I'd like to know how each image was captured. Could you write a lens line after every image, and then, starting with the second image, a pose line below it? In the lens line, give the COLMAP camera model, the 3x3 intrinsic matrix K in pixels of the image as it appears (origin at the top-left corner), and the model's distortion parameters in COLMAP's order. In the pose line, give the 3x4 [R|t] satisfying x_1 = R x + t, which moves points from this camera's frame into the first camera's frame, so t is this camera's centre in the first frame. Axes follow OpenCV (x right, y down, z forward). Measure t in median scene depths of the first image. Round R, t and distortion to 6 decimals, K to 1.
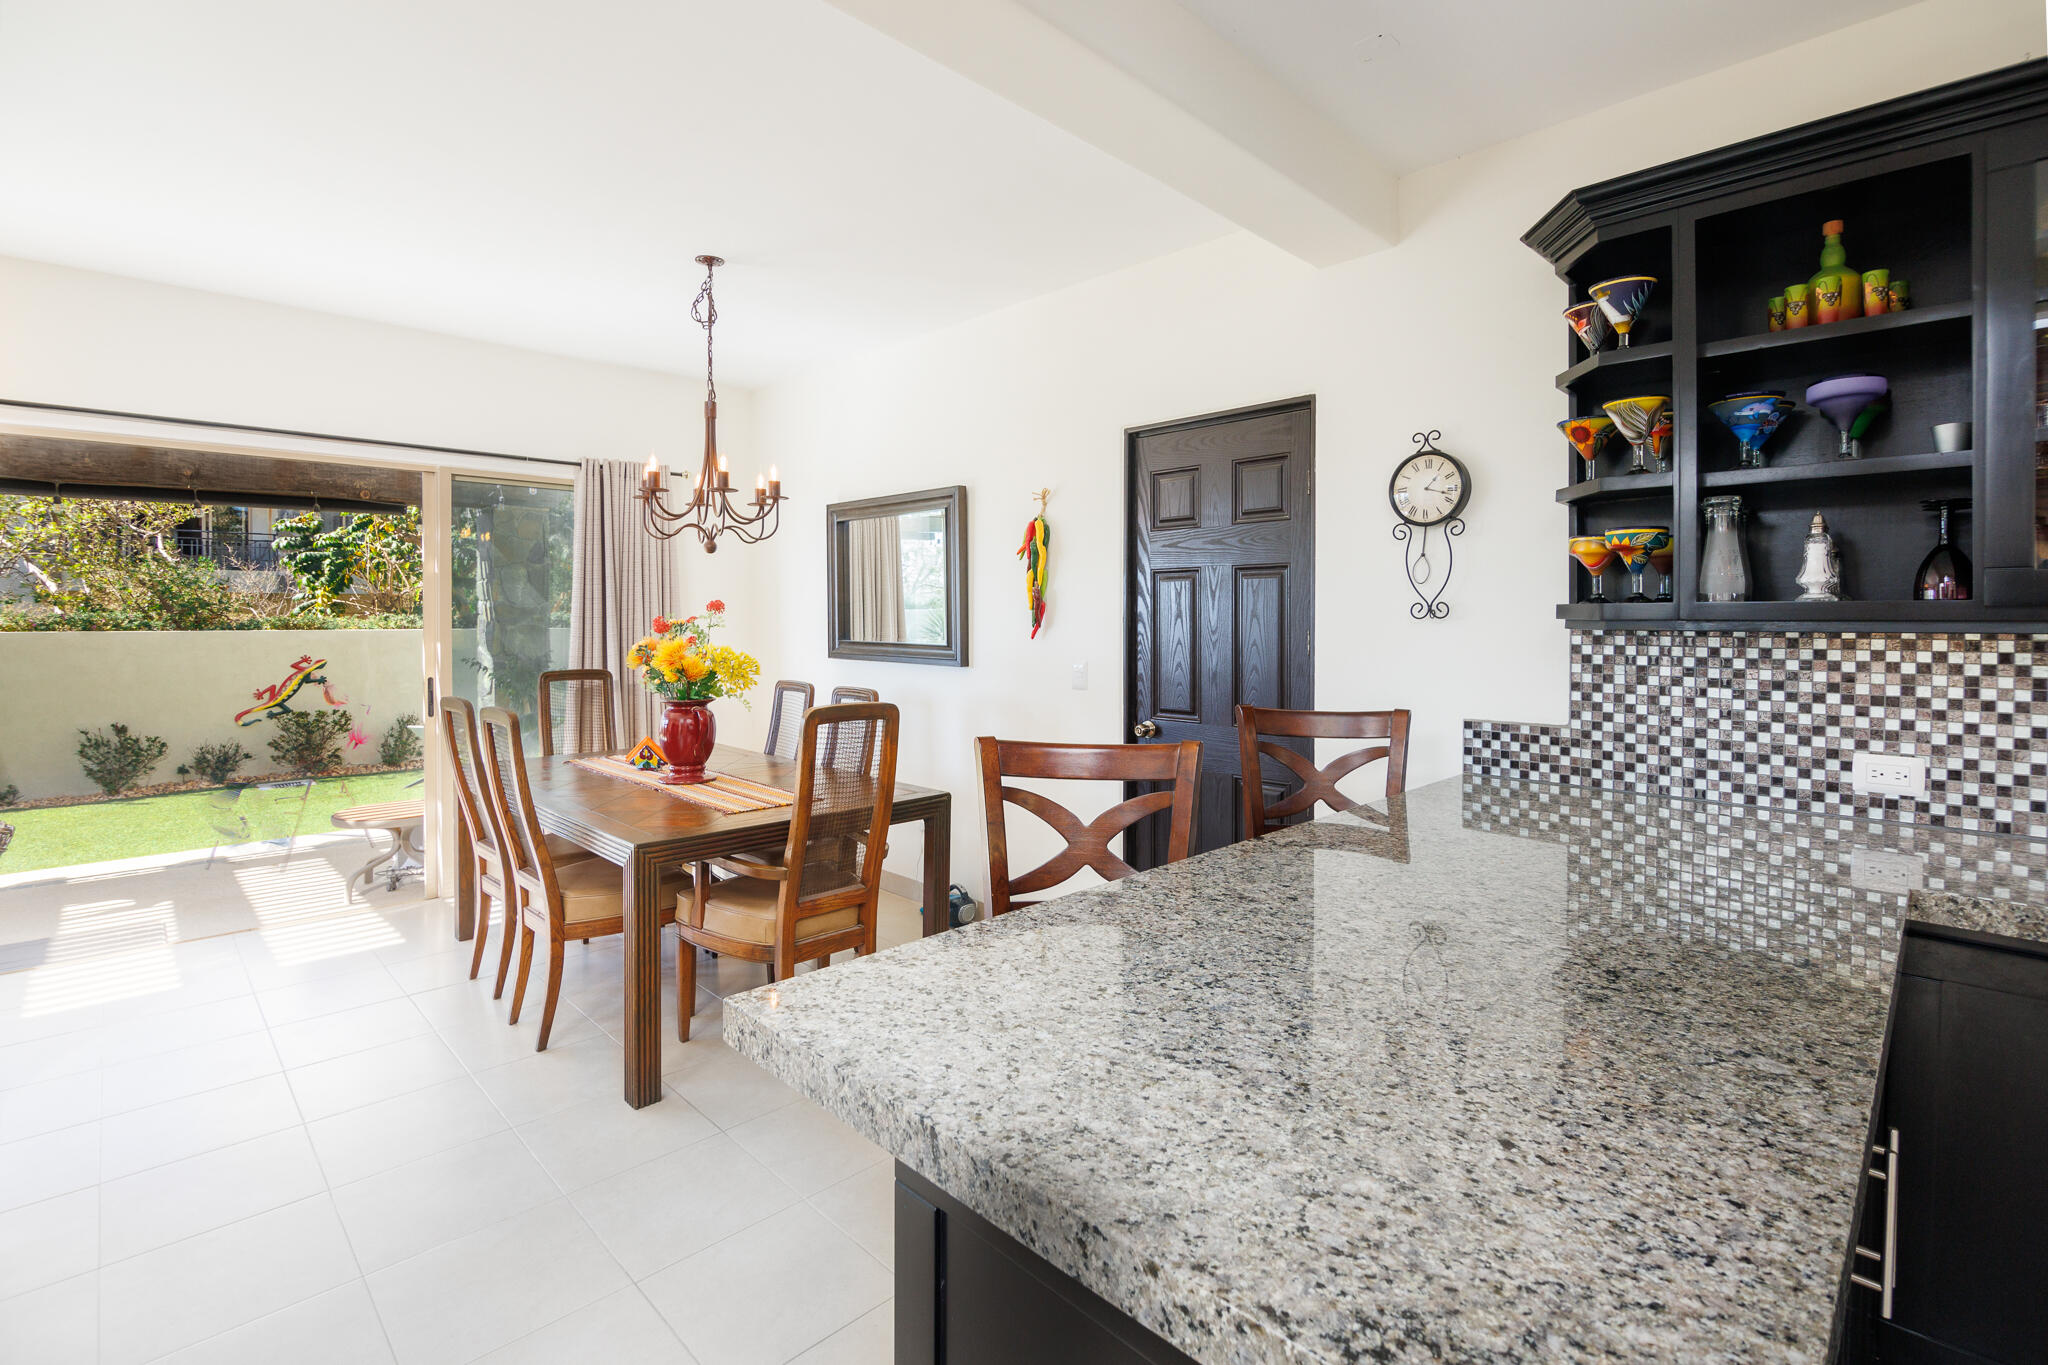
lens RADIAL K [[945.0, 0, 1019.3], [0, 945.0, 641.6], [0, 0, 1]] dist [-0.012998, -0.000359]
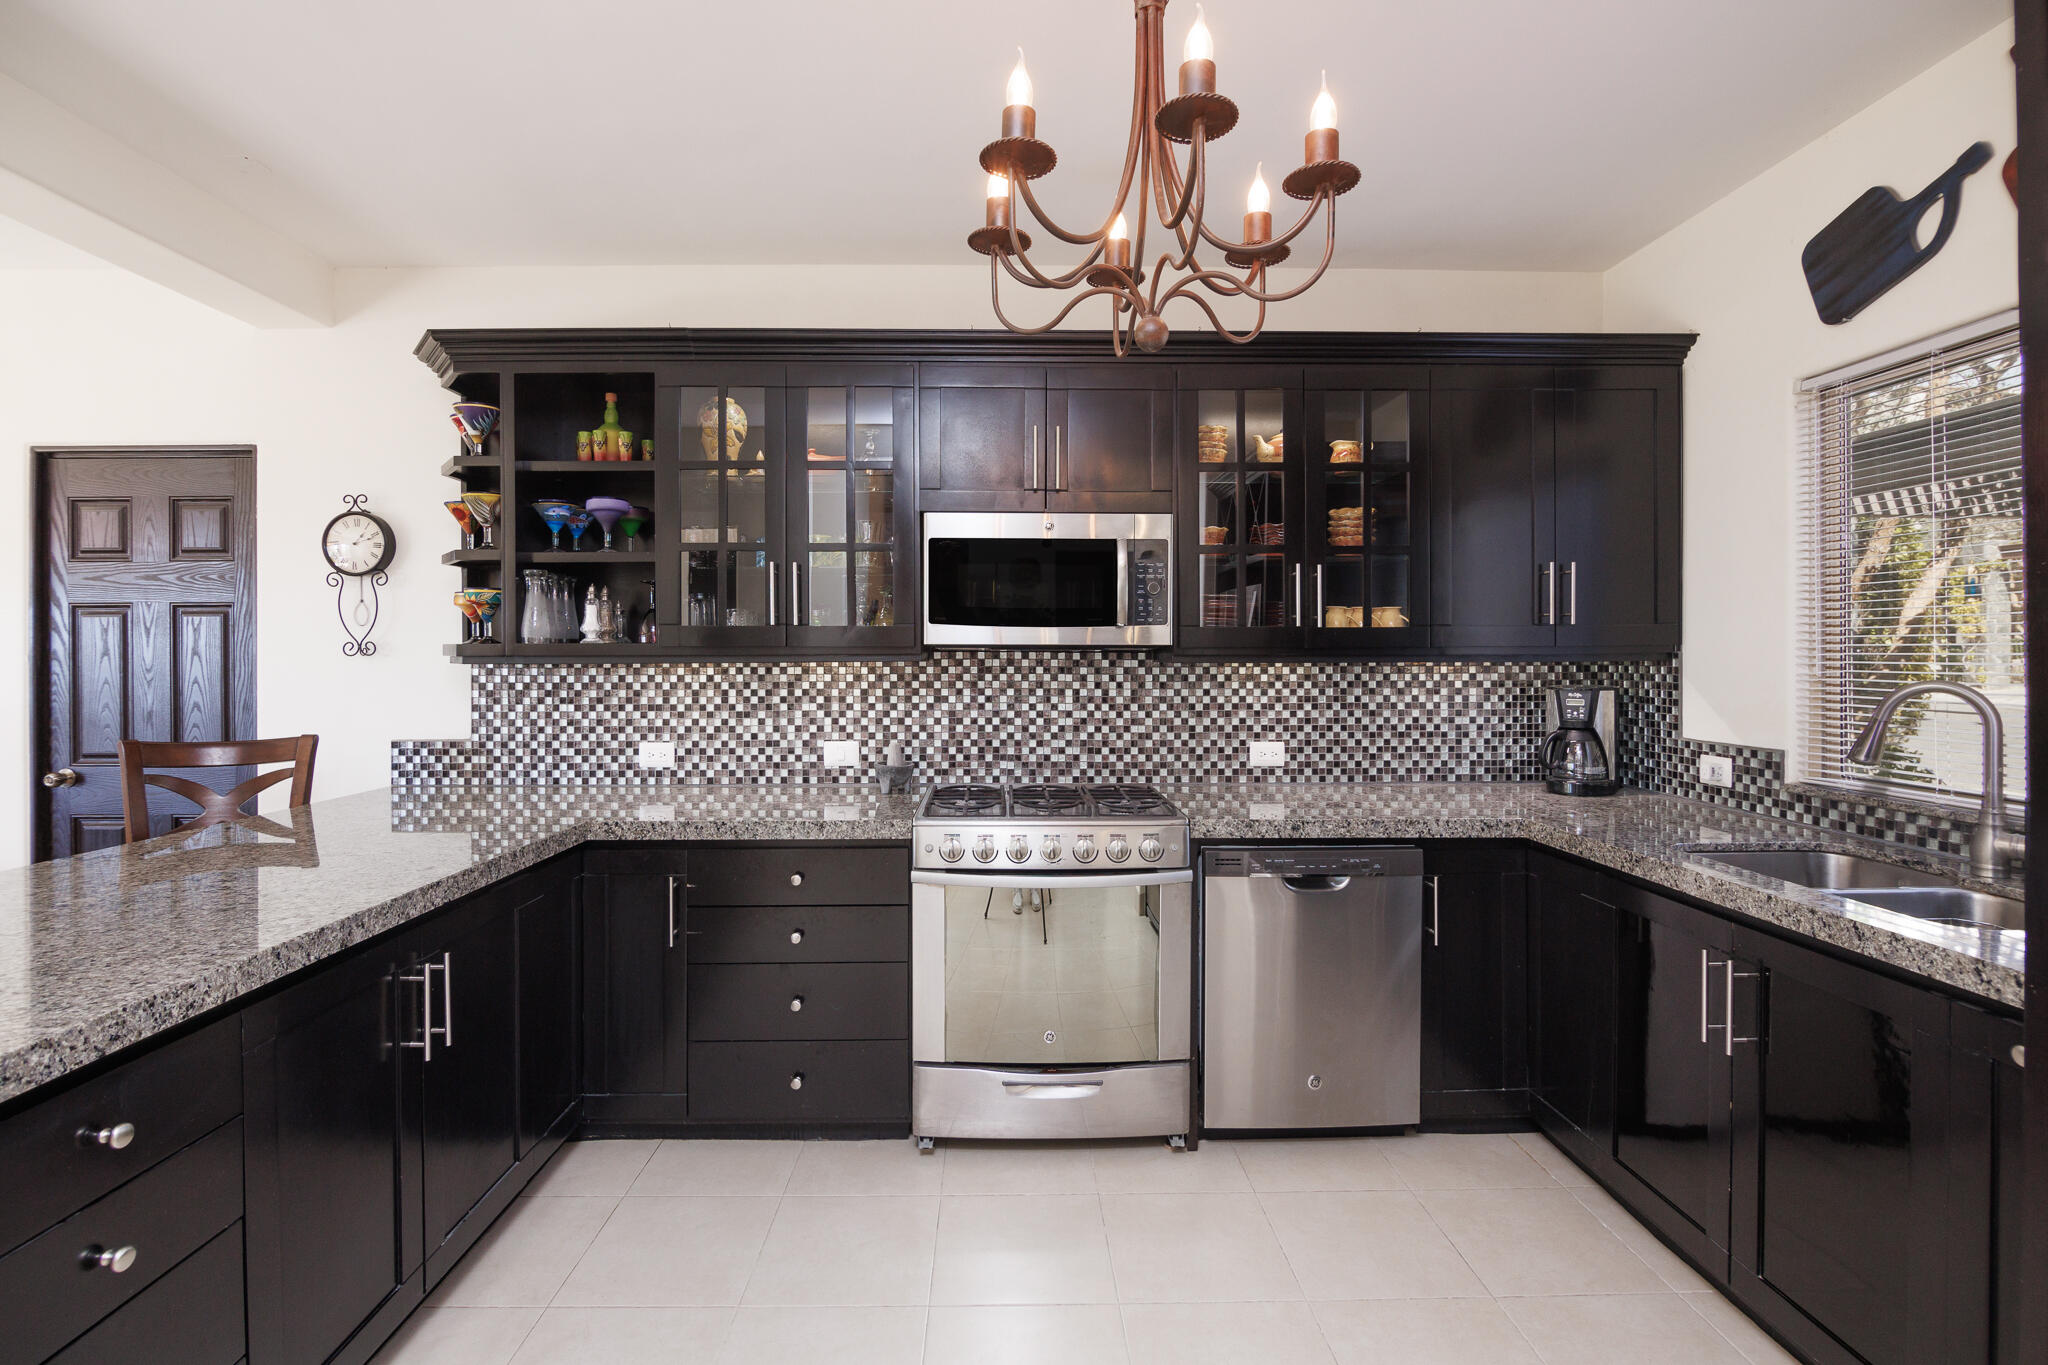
lens RADIAL K [[925.6, 0, 1016.5], [0, 925.6, 661.6], [0, 0, 1]] dist [-0.011210, -0.000799]
pose [[0.686906, -0.008923, 0.726692, 0.217923], [0.021432, 0.999738, -0.007982, 0.011933], [-0.726430, 0.021057, 0.686917, -0.473570]]
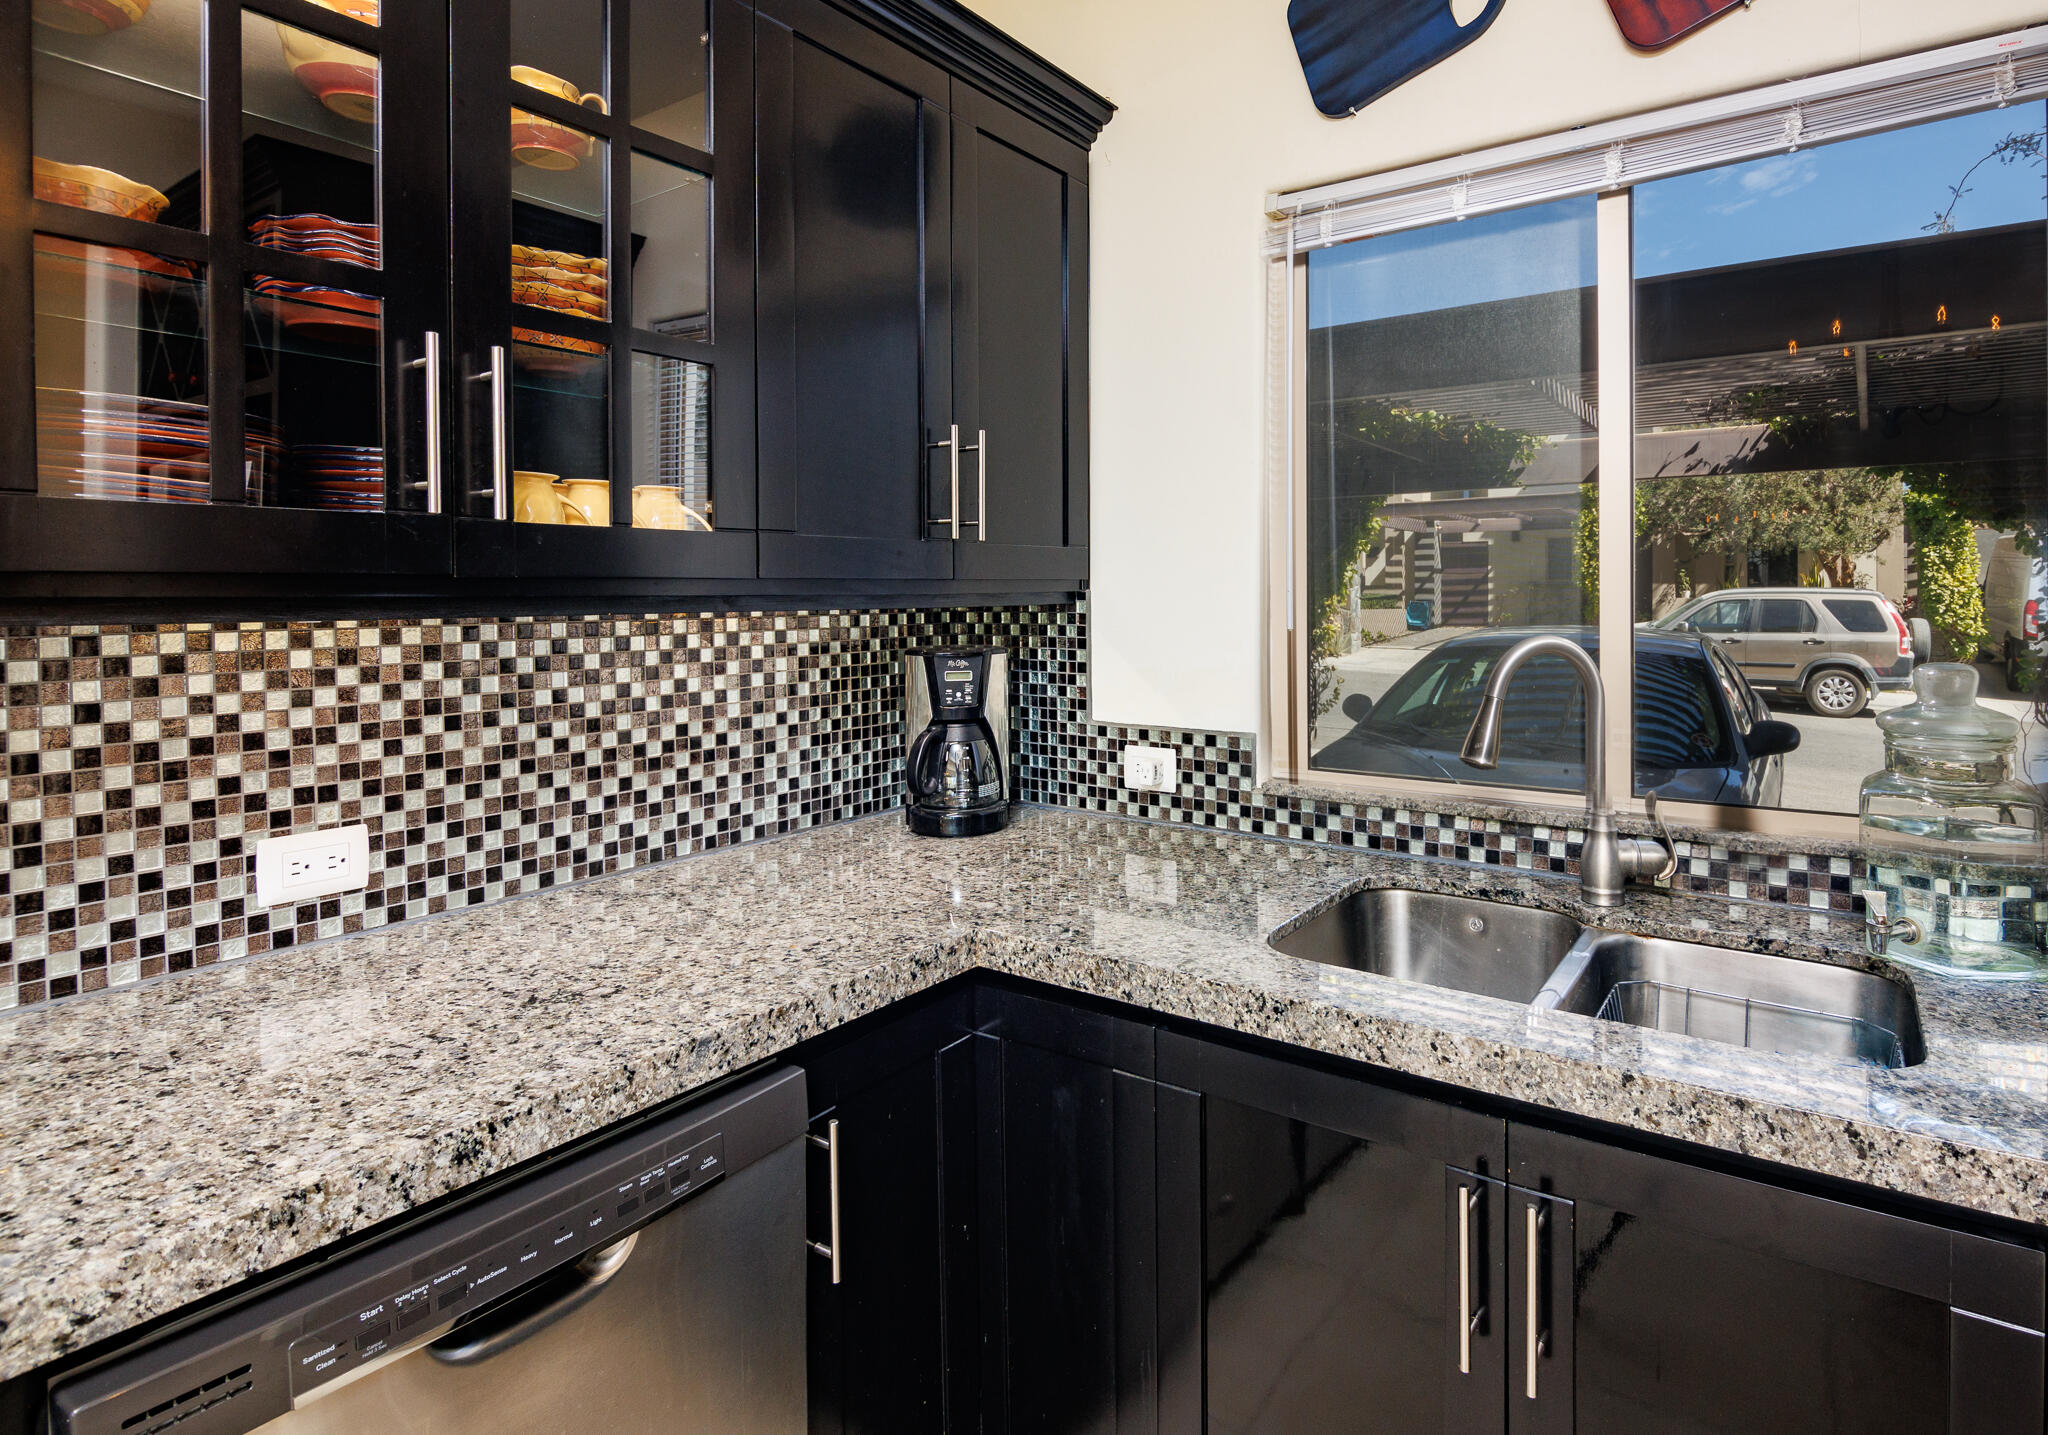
lens RADIAL K [[1059.1, 0, 1158.3], [0, 1059.1, 603.3], [0, 0, 1]] dist [-0.002777, -0.006938]
pose [[-0.219932, -0.009934, 0.975465, 0.853088], [0.028436, 0.999458, 0.016590, 0.005467], [-0.975101, 0.031387, -0.219531, -0.098996]]
